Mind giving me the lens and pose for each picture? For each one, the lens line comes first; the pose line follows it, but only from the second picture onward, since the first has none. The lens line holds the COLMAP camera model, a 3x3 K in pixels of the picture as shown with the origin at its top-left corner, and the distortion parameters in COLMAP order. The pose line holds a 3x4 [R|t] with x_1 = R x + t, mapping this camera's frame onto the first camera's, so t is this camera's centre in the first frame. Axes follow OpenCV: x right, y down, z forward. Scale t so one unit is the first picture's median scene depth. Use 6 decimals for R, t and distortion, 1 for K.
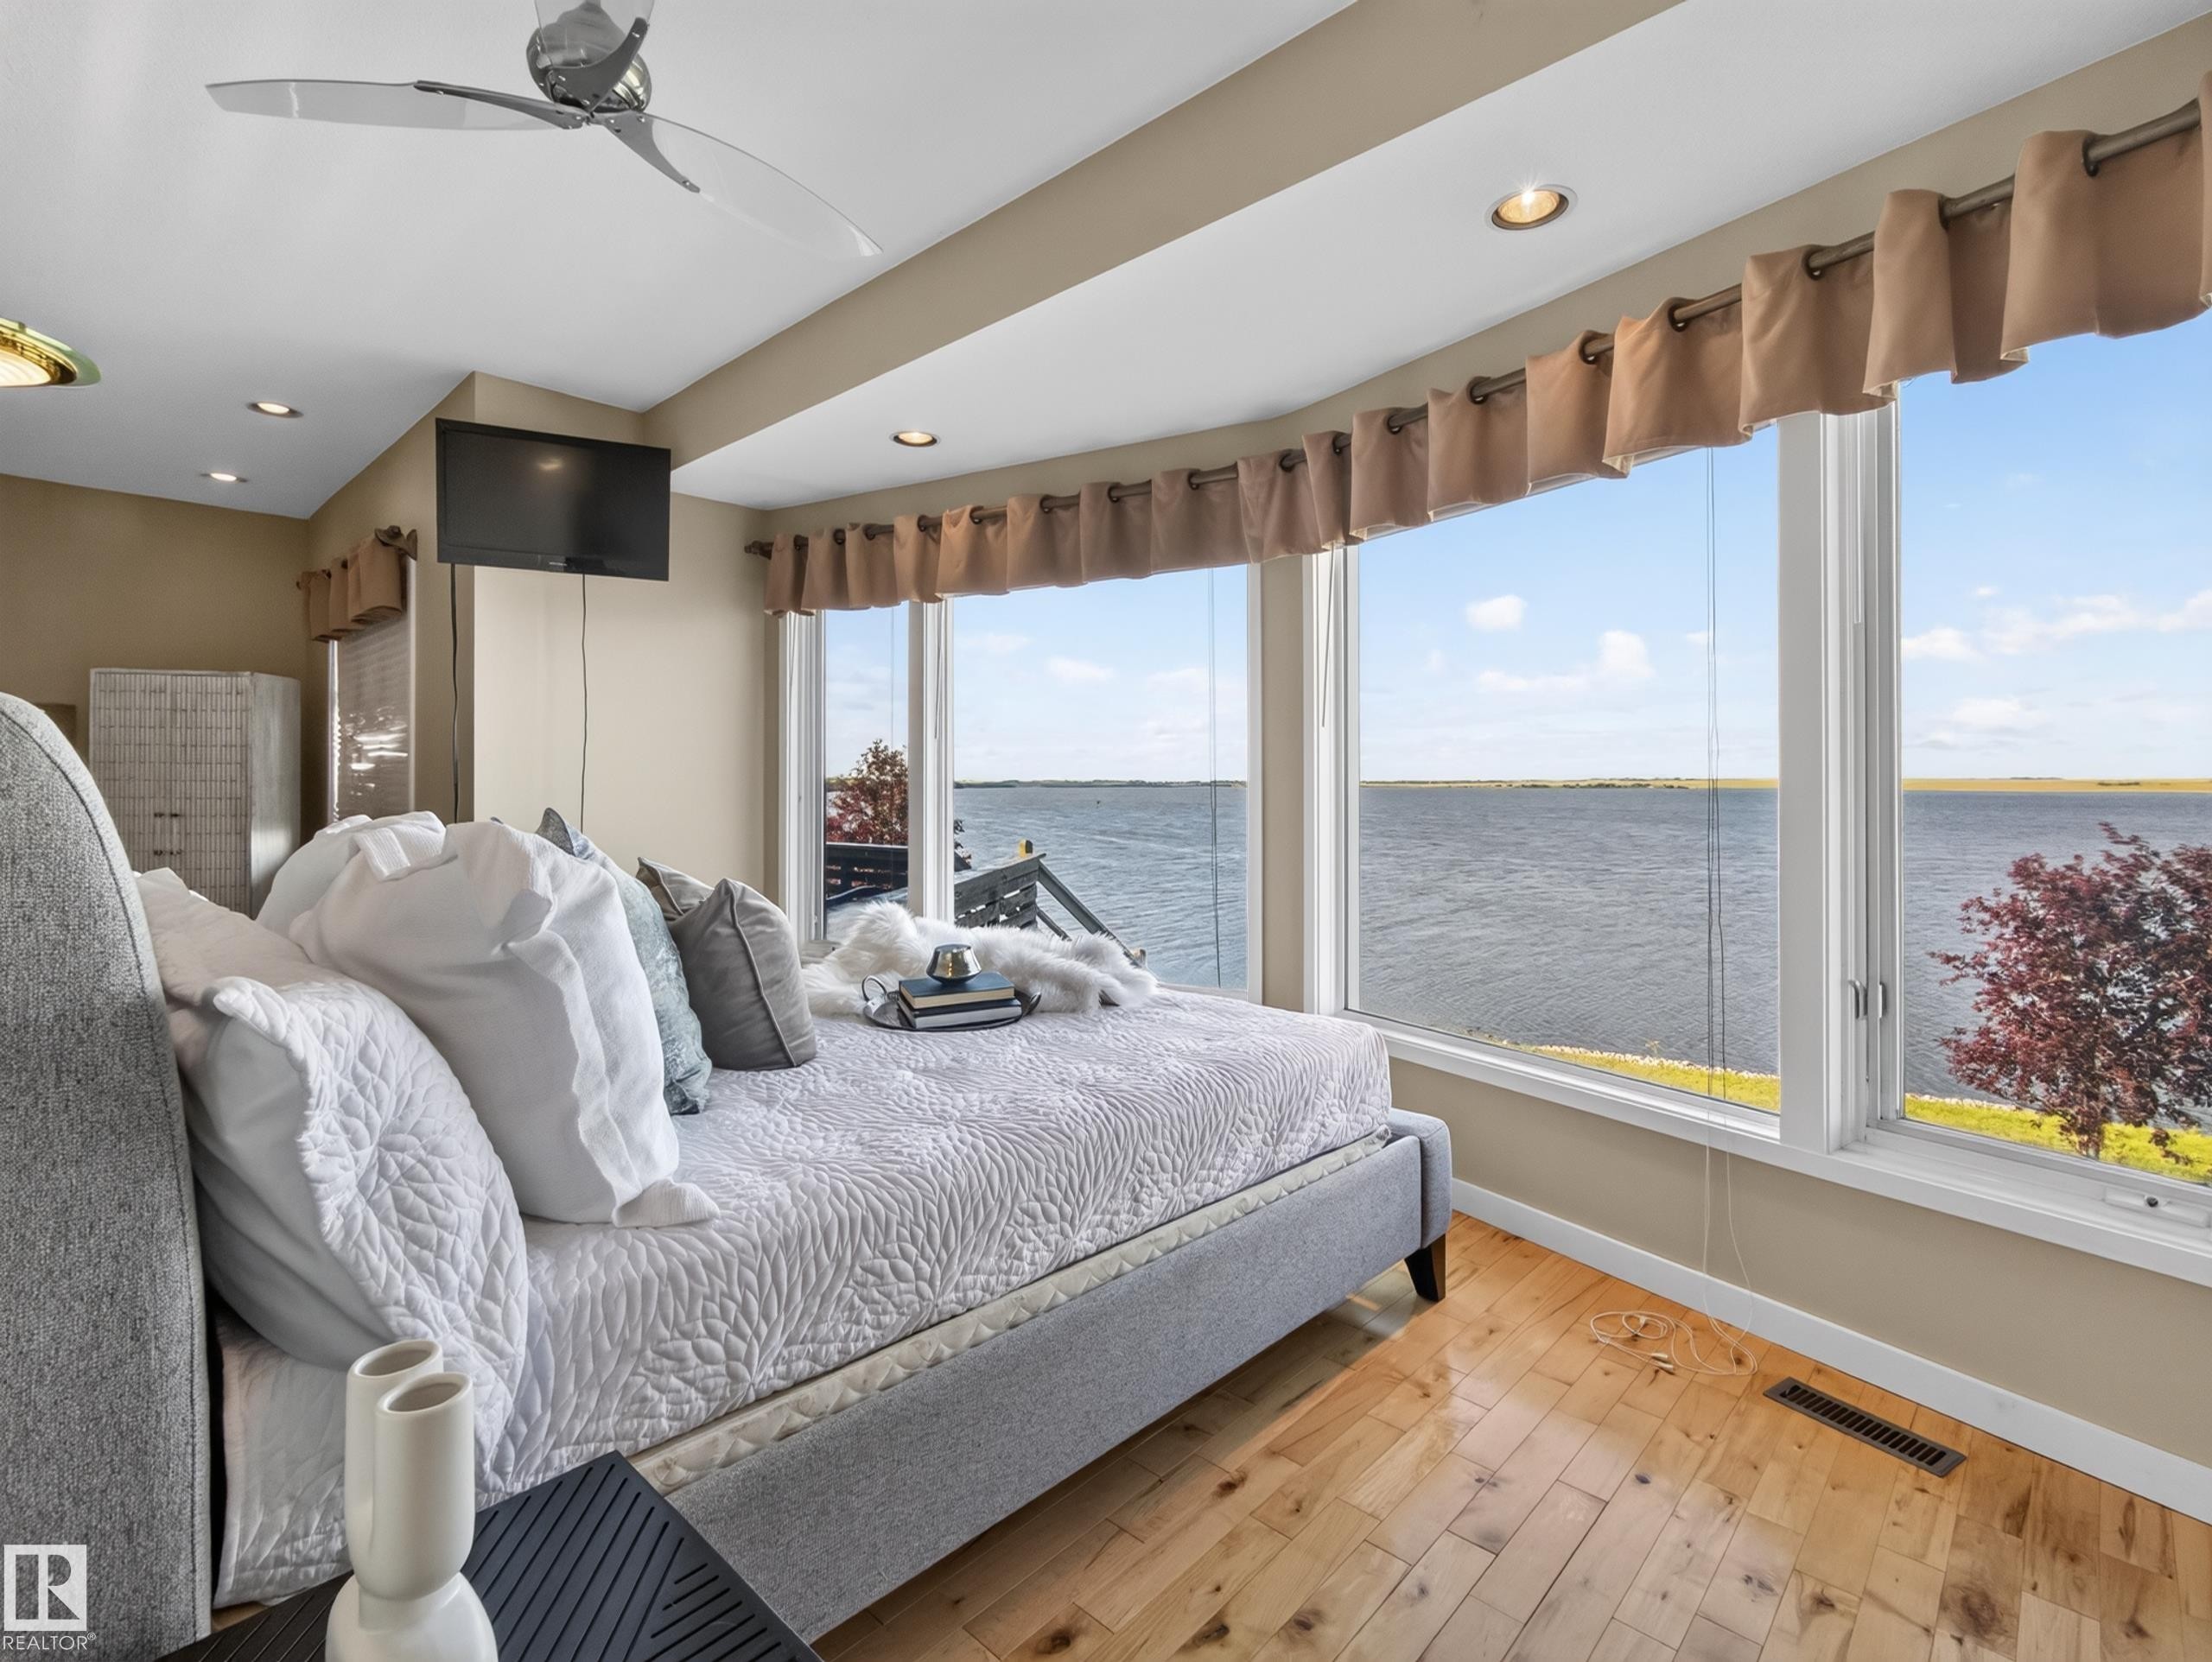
lens RADIAL K [[1054.0, 0, 1041.2], [0, 1054.0, 778.7], [0, 0, 1]] dist [-0.005028, 0.004299]
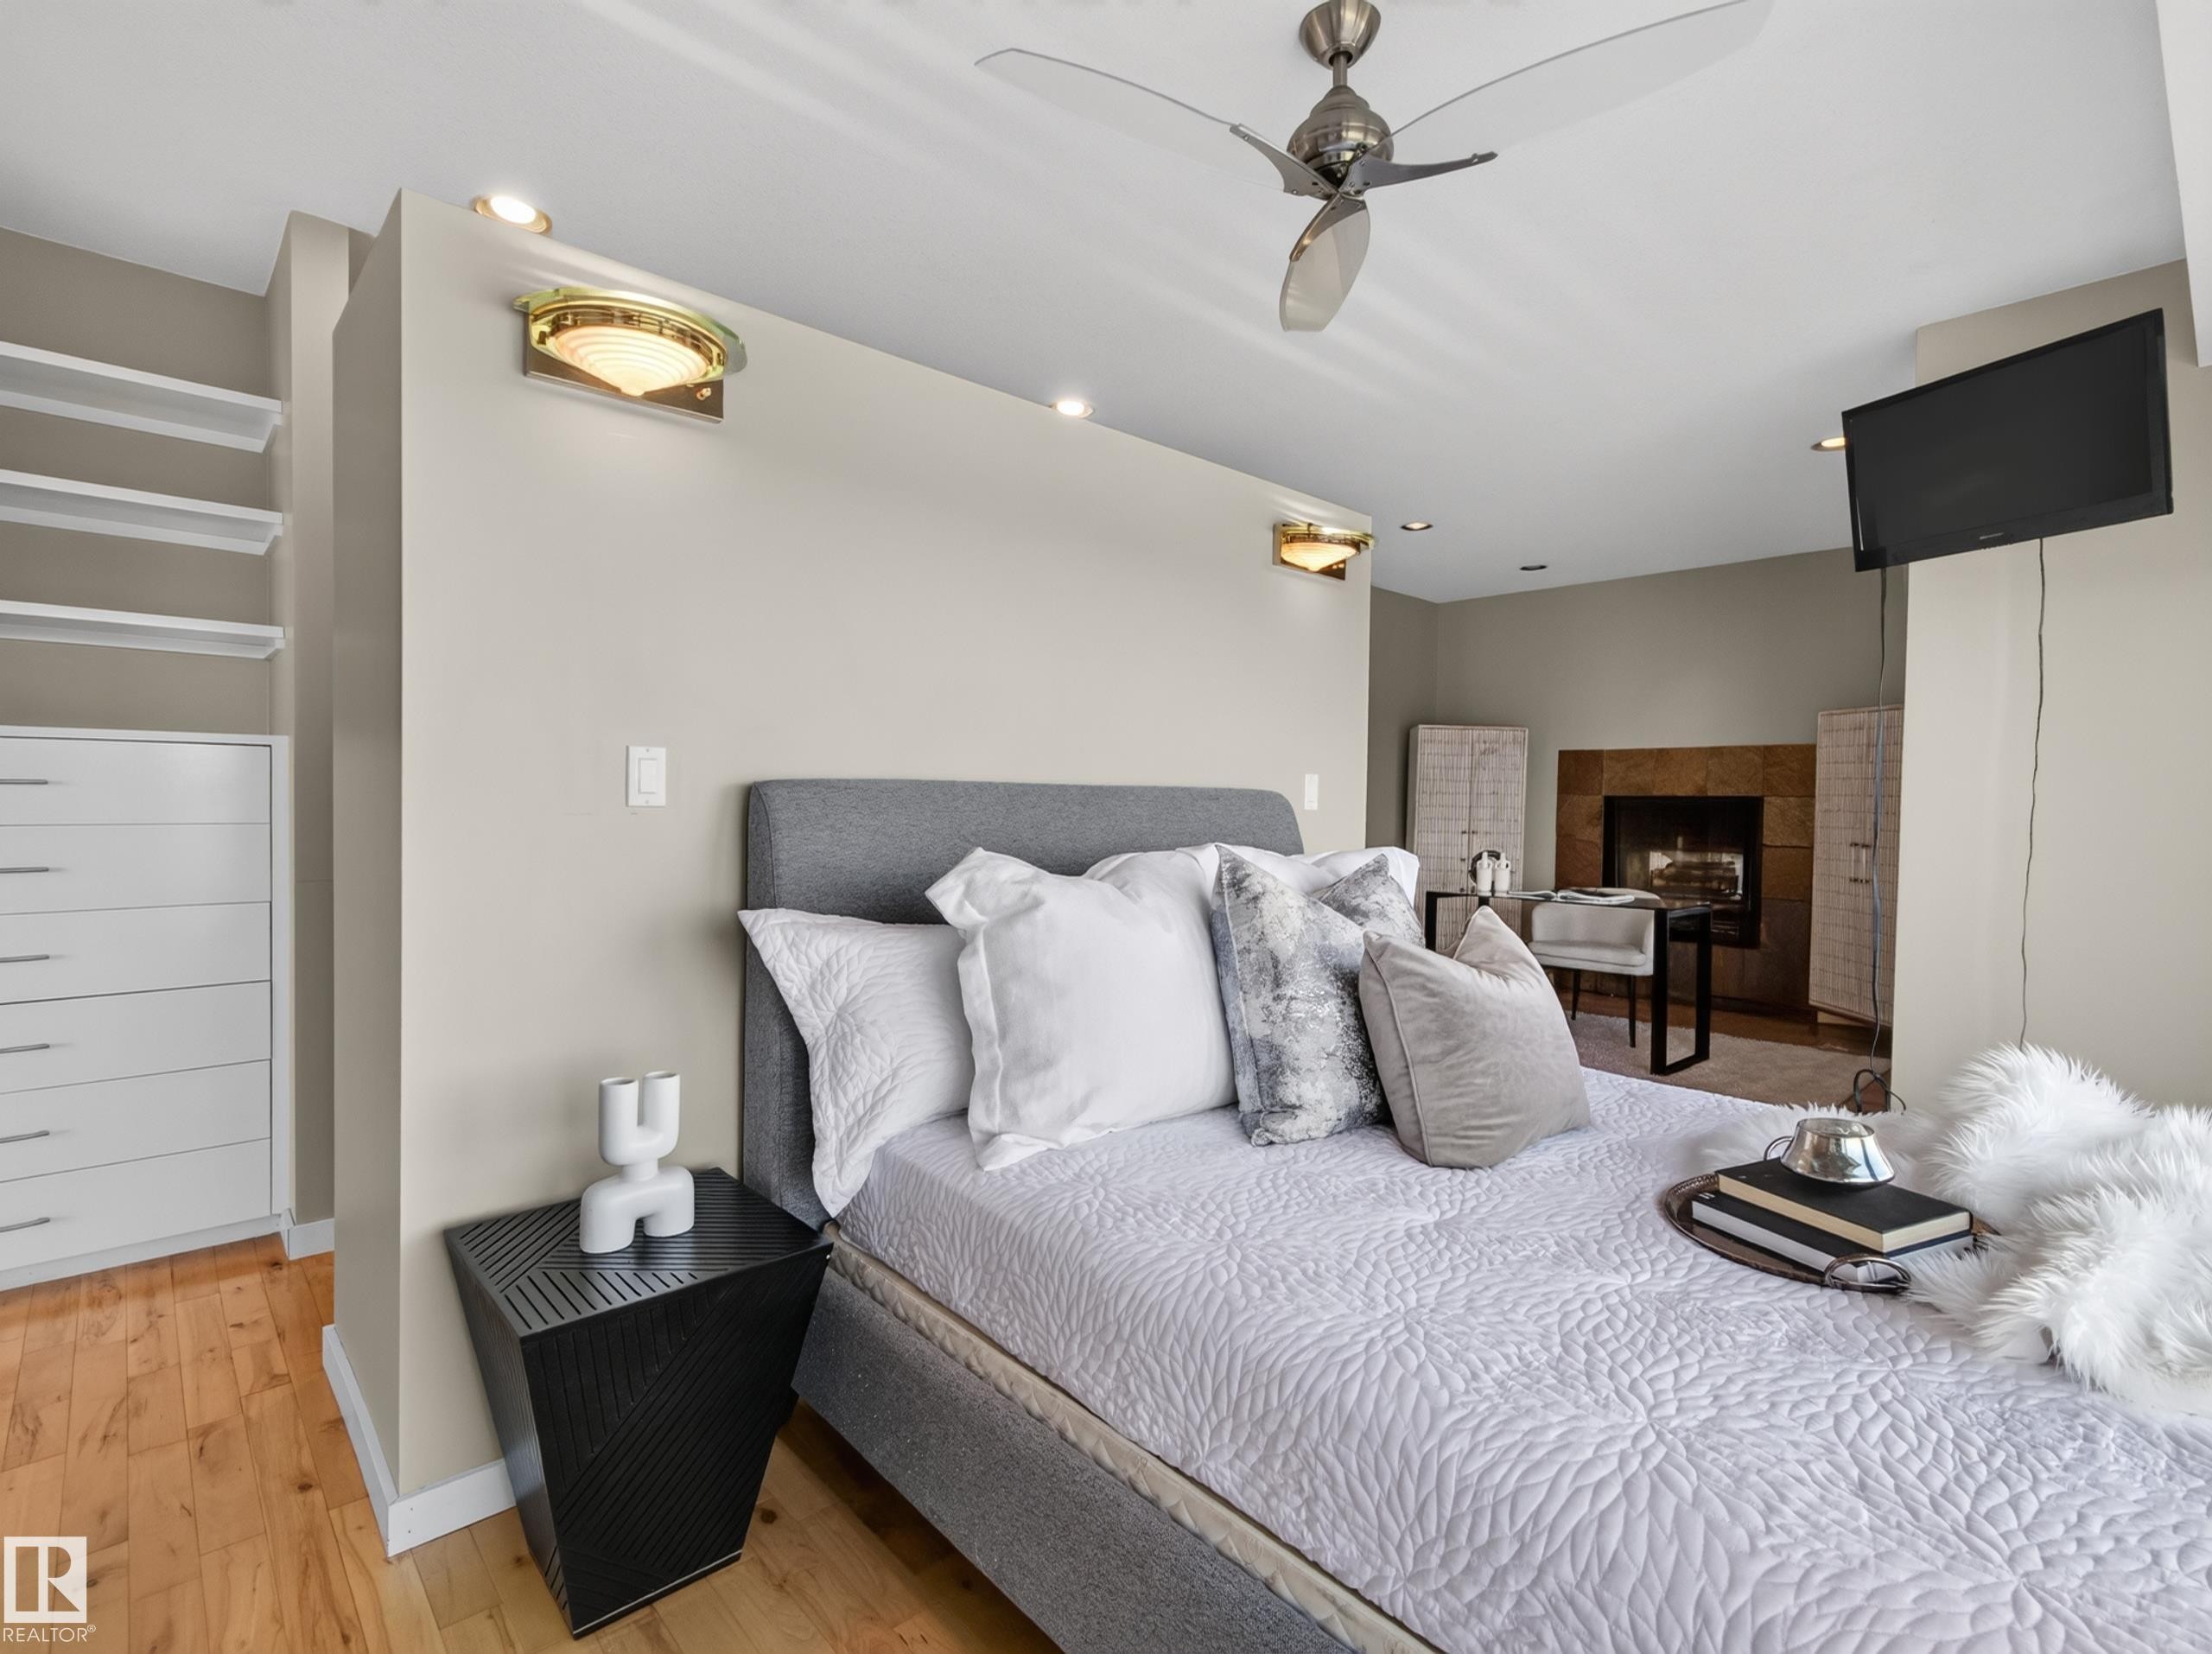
lens RADIAL K [[1054.2, 0, 1107.5], [0, 1054.2, 816.7], [0, 0, 1]] dist [-0.005028, 0.004299]
pose [[-0.040254, 0.010202, -0.999137, 0.737731], [-0.005564, 0.999930, 0.010434, -0.018289], [0.999174, 0.005979, -0.040195, 0.926989]]
